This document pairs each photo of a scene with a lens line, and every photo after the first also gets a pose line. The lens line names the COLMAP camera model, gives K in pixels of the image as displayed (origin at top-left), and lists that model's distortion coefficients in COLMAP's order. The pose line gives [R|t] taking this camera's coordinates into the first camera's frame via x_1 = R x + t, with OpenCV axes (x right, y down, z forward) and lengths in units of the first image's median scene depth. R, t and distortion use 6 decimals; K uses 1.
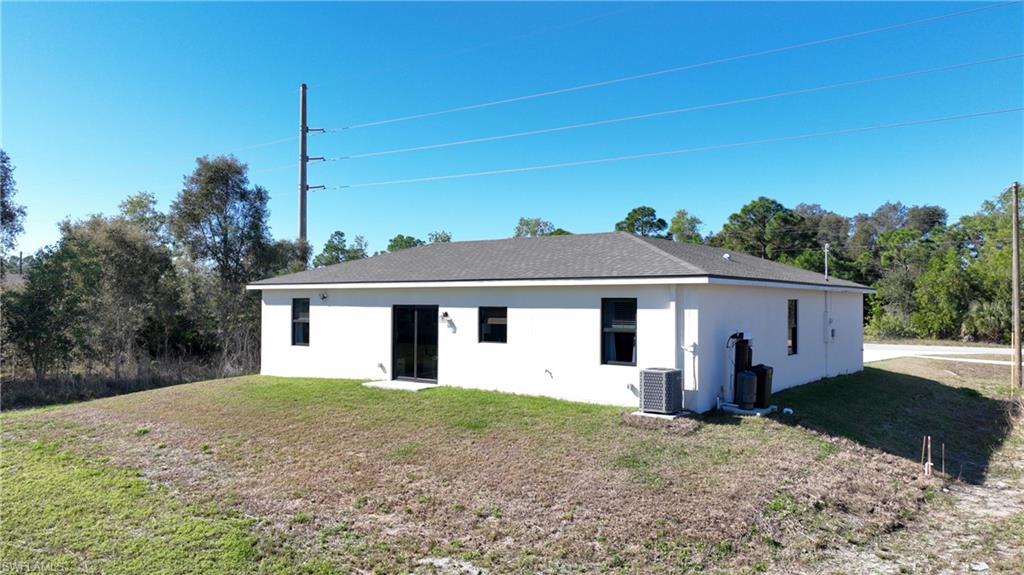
lens RADIAL K [[748.6, 0, 515.2], [0, 748.6, 289.0], [0, 0, 1]] dist [0.005946, 0.004077]
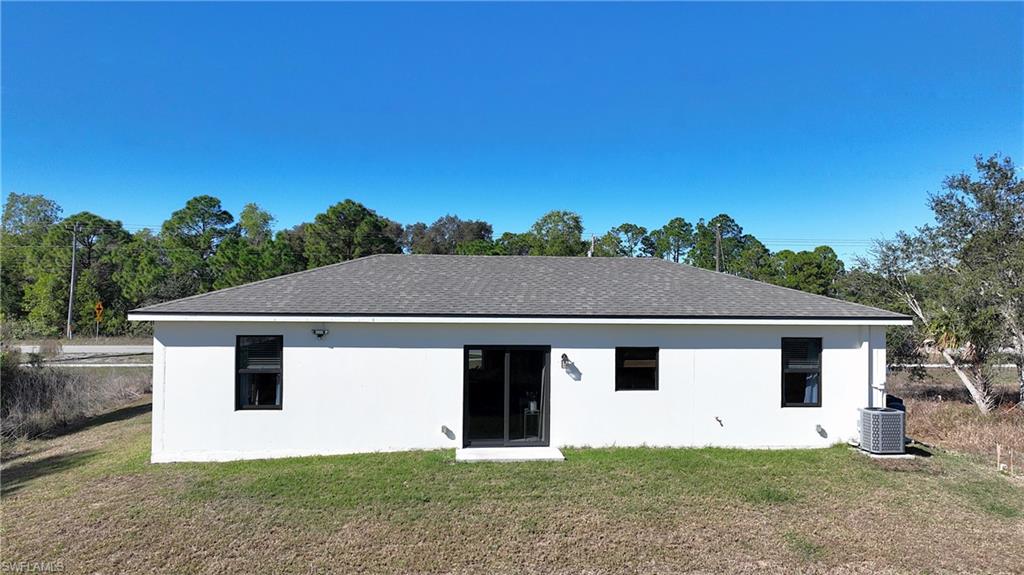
lens RADIAL K [[748.6, 0, 515.2], [0, 748.6, 289.0], [0, 0, 1]] dist [0.005946, 0.004077]
pose [[0.725350, 0.012283, 0.688270, -0.658717], [-0.018863, 0.999820, 0.002036, -0.037742], [-0.688122, -0.014459, 0.725451, 0.454362]]
